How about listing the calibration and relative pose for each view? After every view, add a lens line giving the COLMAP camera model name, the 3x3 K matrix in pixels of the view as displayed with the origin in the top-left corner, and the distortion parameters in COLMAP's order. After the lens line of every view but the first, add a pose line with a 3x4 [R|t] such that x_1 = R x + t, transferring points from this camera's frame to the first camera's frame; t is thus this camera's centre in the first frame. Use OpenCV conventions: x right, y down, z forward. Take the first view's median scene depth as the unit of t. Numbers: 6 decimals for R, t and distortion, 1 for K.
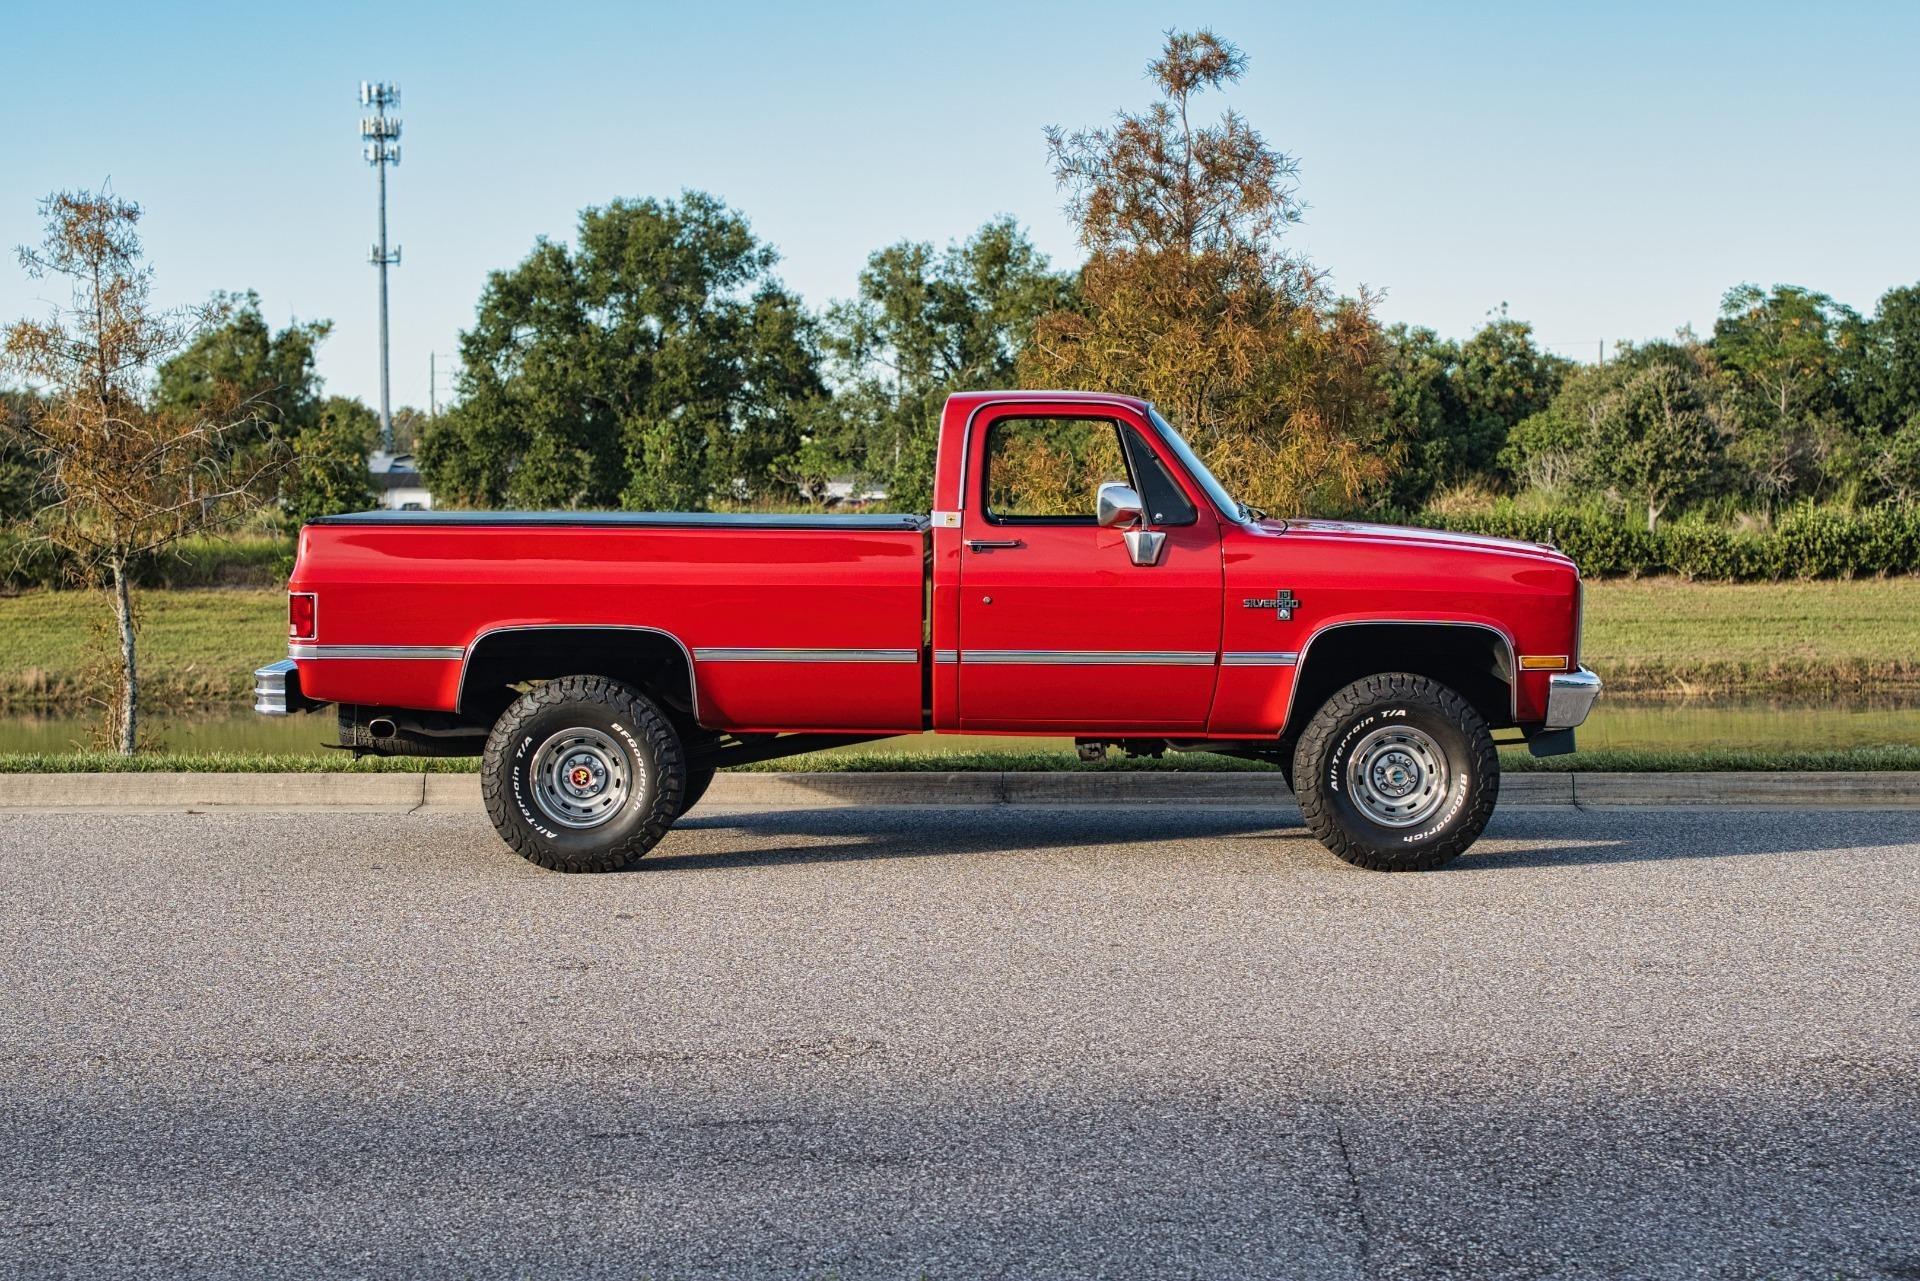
lens RADIAL K [[4171.0, 0, 929.4], [0, 4171.0, 640.4], [0, 0, 1]] dist [0.160100, 0.358714]
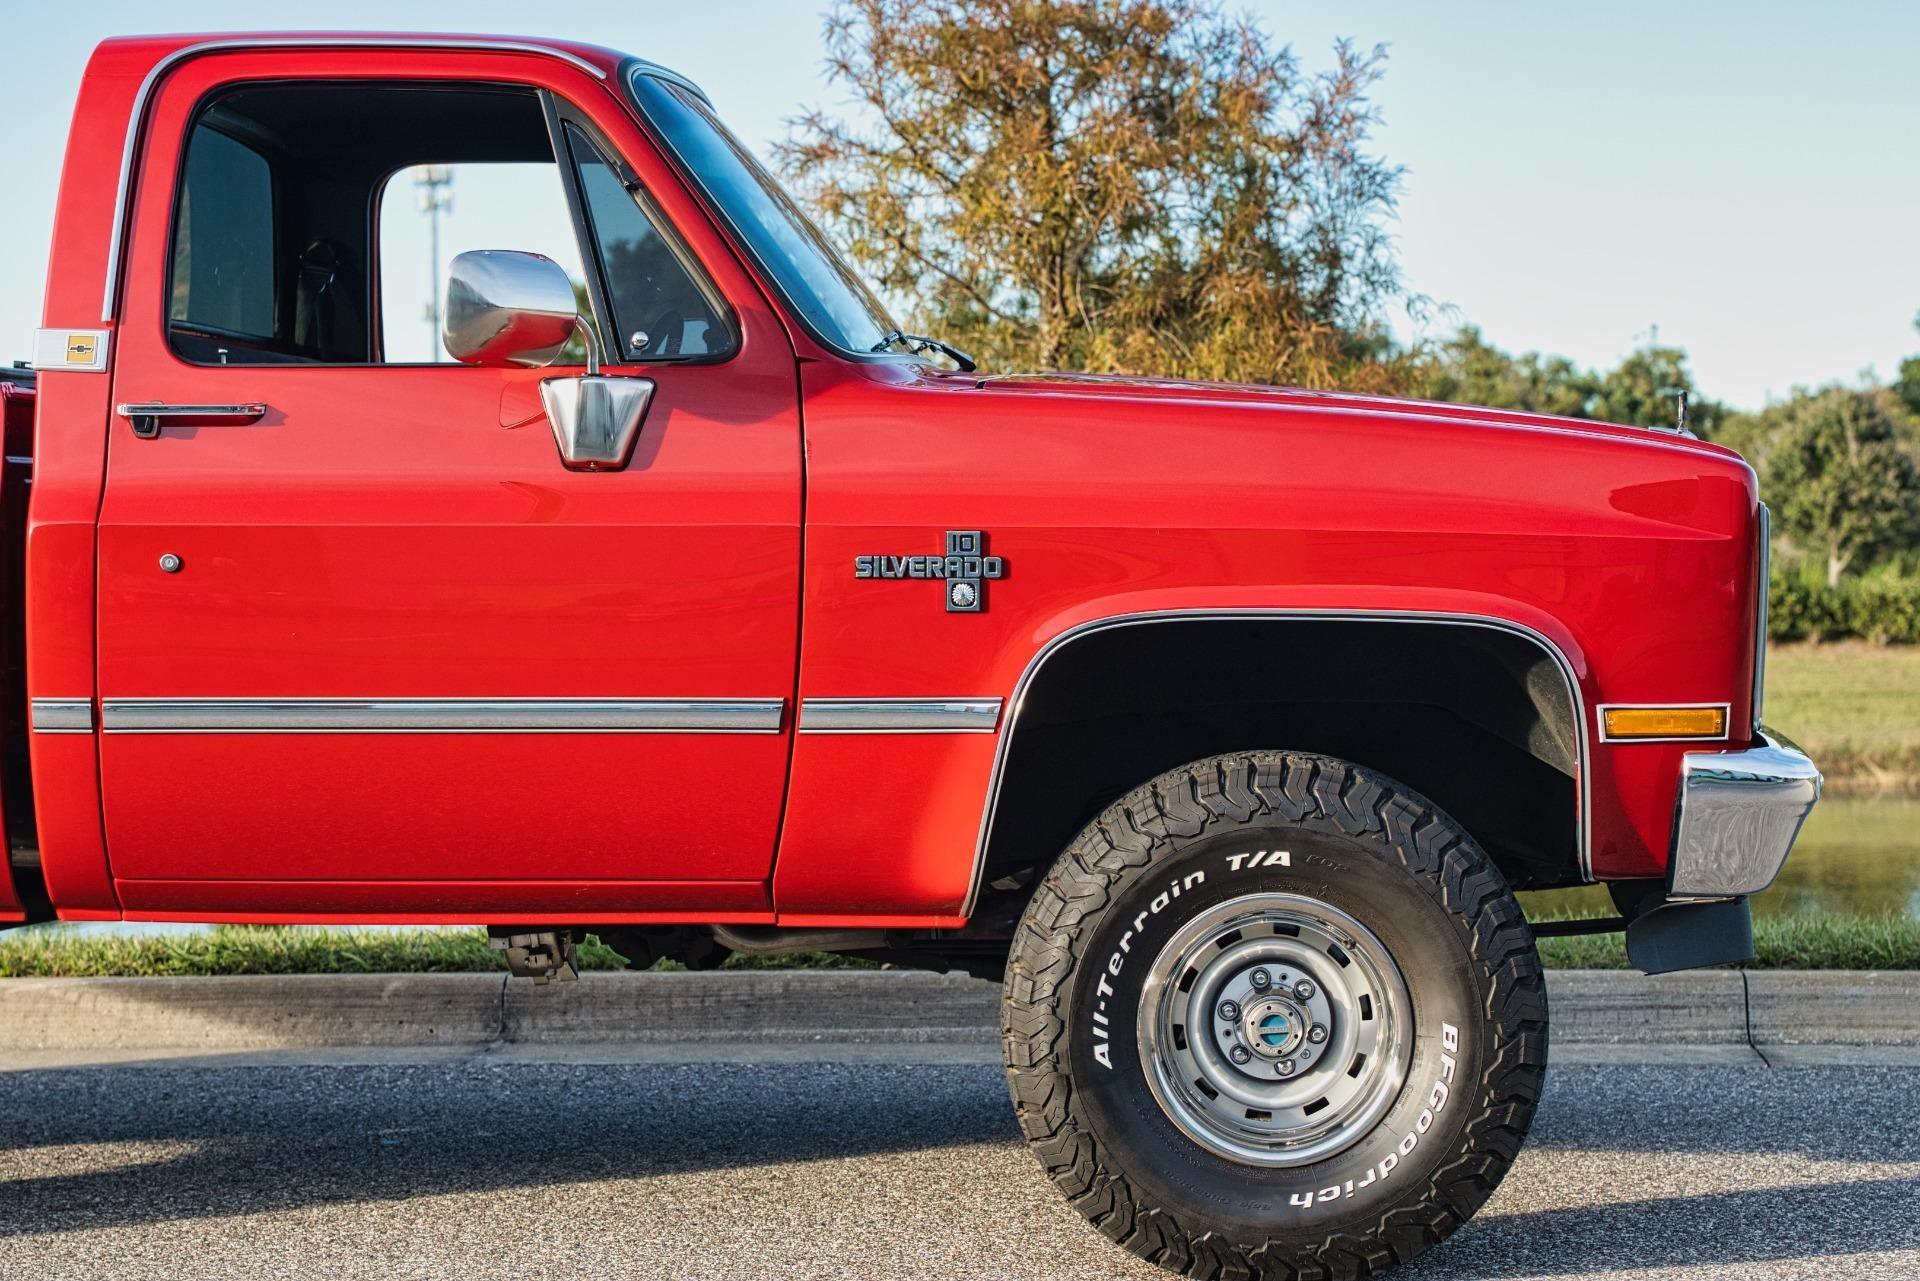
lens RADIAL K [[4021.6, 0, 961.1], [0, 4021.6, 628.2], [0, 0, 1]] dist [0.173701, 0.210959]
pose [[0.999290, -0.006421, -0.037136, 0.084173], [0.005469, 0.999655, -0.025688, 0.005036], [0.037288, 0.025466, 0.998980, 0.549746]]
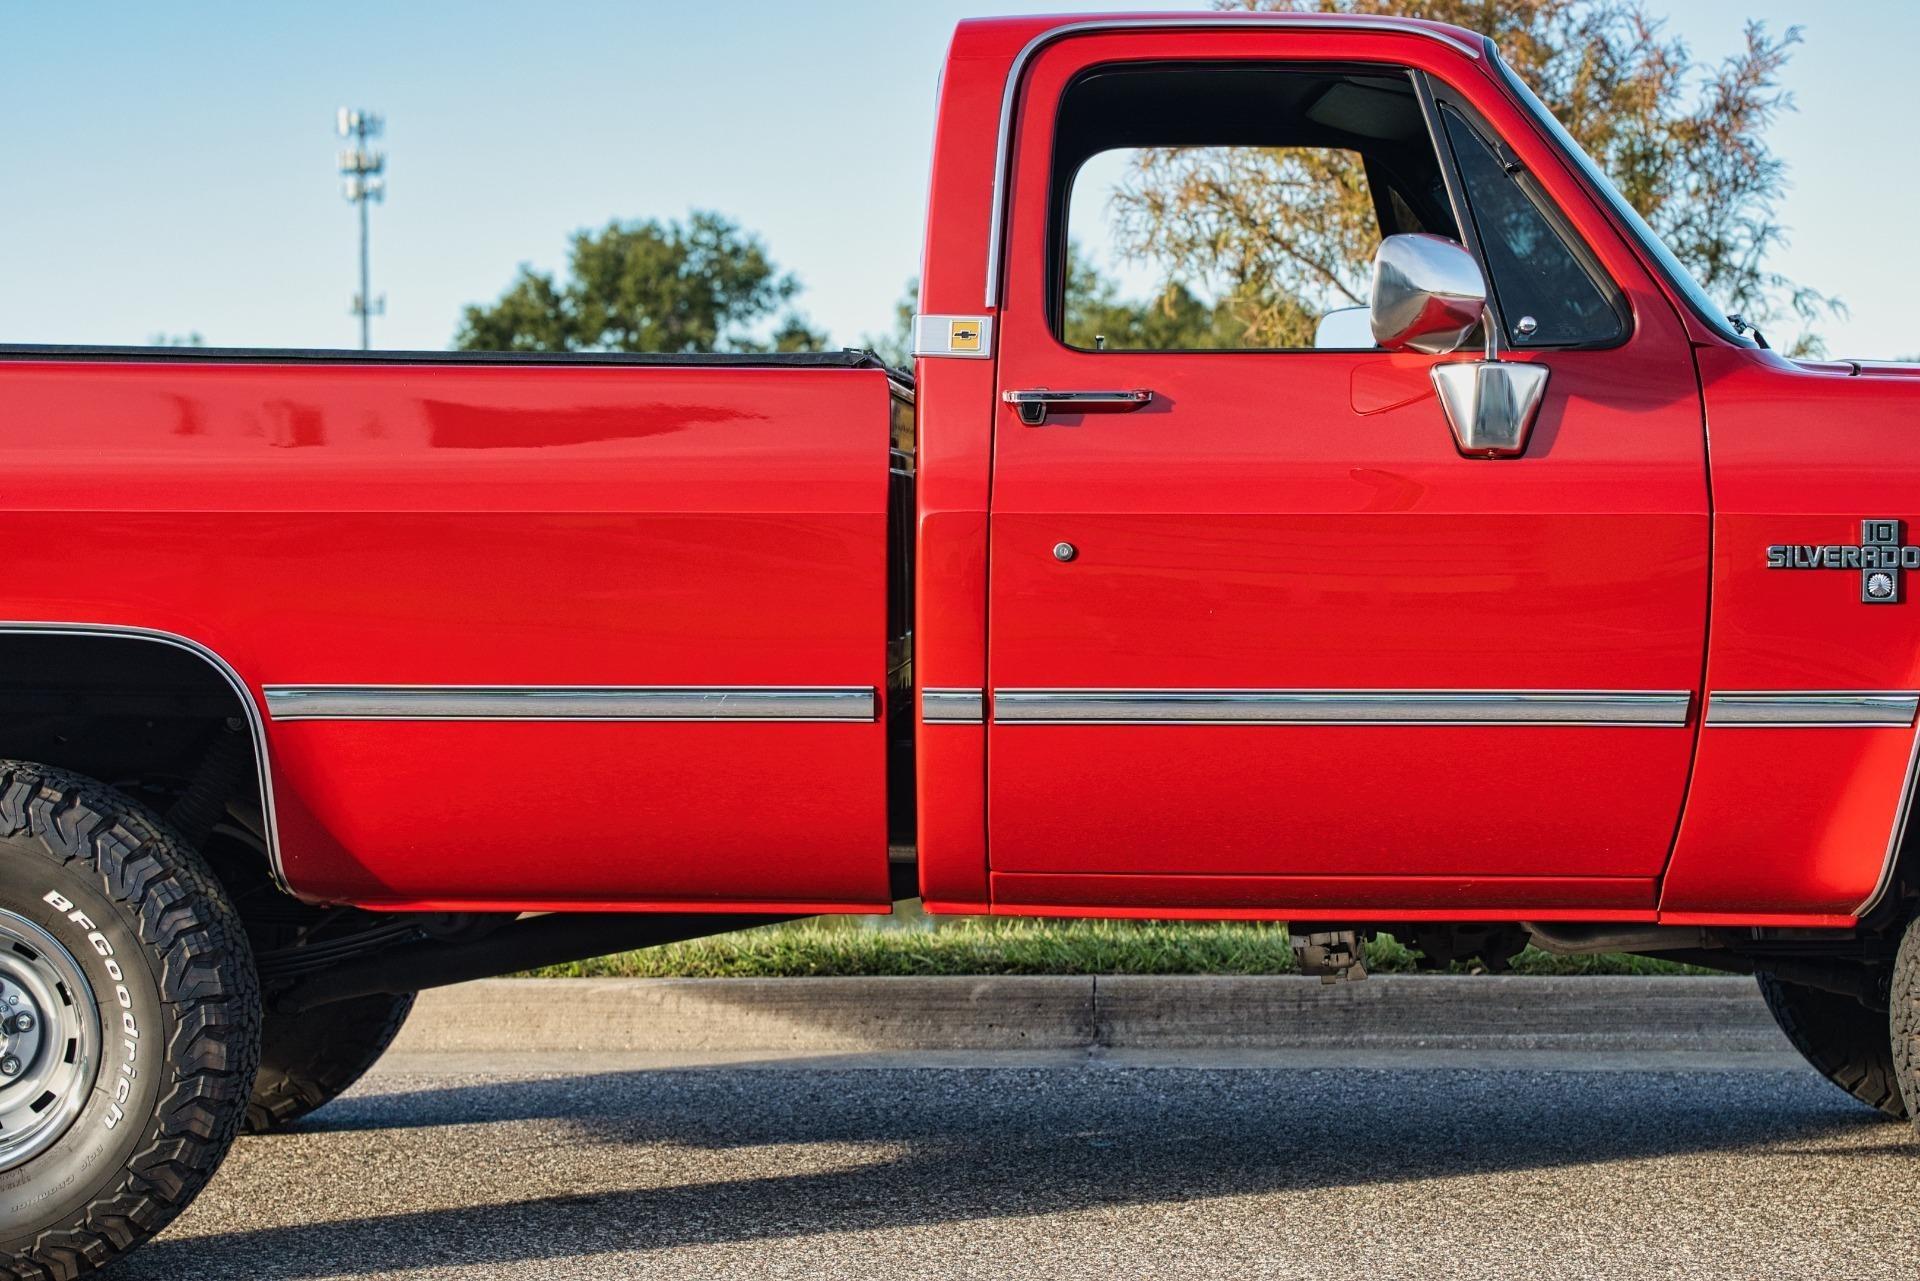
lens RADIAL K [[4171.0, 0, 929.4], [0, 4171.0, 640.4], [0, 0, 1]] dist [0.160100, 0.358714]
pose [[0.999895, -0.003698, -0.014015, 0.006180], [0.003353, 0.999692, -0.024594, 0.006175], [0.014102, 0.024545, 0.999599, 0.542067]]
